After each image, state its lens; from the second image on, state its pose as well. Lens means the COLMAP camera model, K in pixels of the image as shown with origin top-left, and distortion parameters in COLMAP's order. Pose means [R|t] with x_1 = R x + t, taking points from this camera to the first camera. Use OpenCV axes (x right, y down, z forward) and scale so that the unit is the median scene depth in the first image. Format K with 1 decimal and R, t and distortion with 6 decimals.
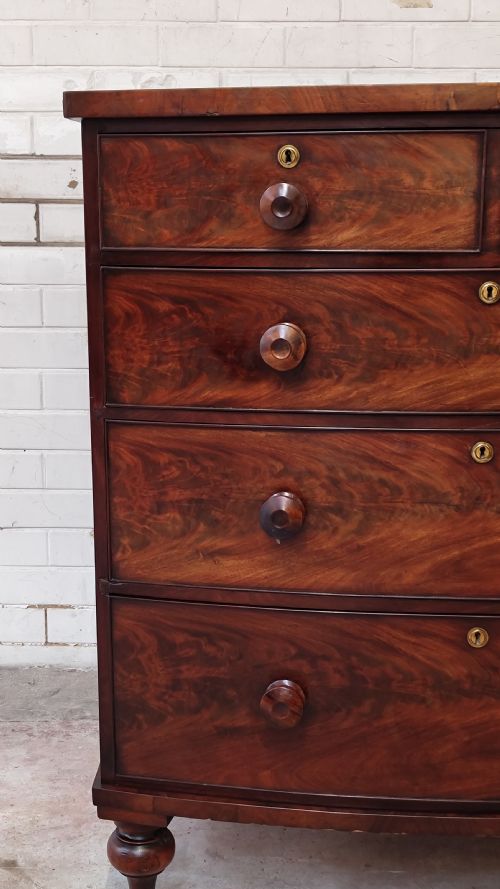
lens RADIAL K [[1239.0, 0, 241.5], [0, 1239.0, 435.5], [0, 0, 1]] dist [0.033259, 0.000000]
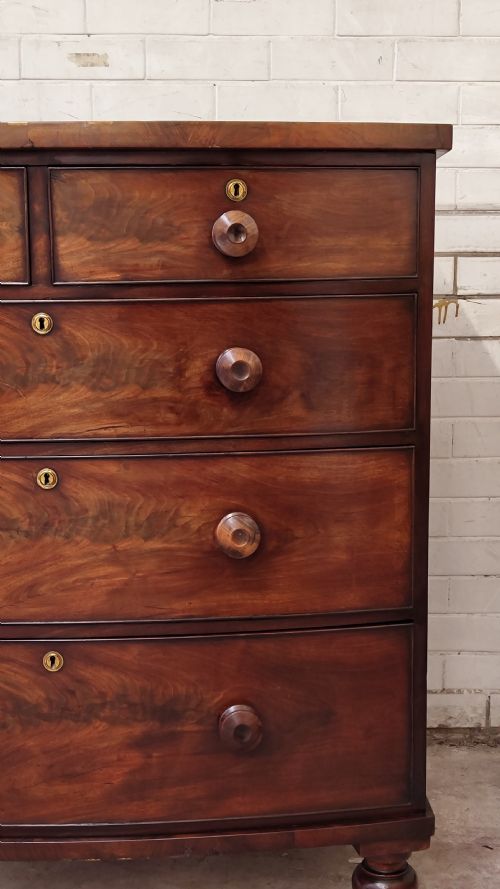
lens RADIAL K [[1239.0, 0, 264.5], [0, 1239.0, 454.4], [0, 0, 1]] dist [0.033259, 0.000000]
pose [[0.998283, -0.012796, 0.057156, 0.305202], [0.015609, 0.998675, -0.049036, 0.045002], [-0.056453, 0.049844, 0.997160, -0.037110]]
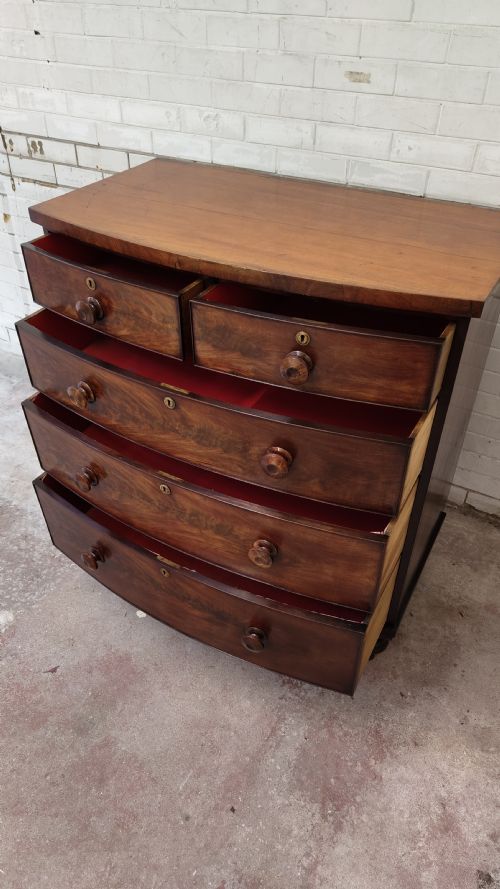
lens RADIAL K [[620.0, 0, 246.9], [0, 620.0, 451.5], [0, 0, 1]] dist [0.010794, -0.004204]
pose [[0.894883, 0.282361, -0.345626, 0.559462], [-0.095536, 0.877665, 0.469656, -0.406788], [0.435956, -0.387268, 0.812383, 0.223588]]
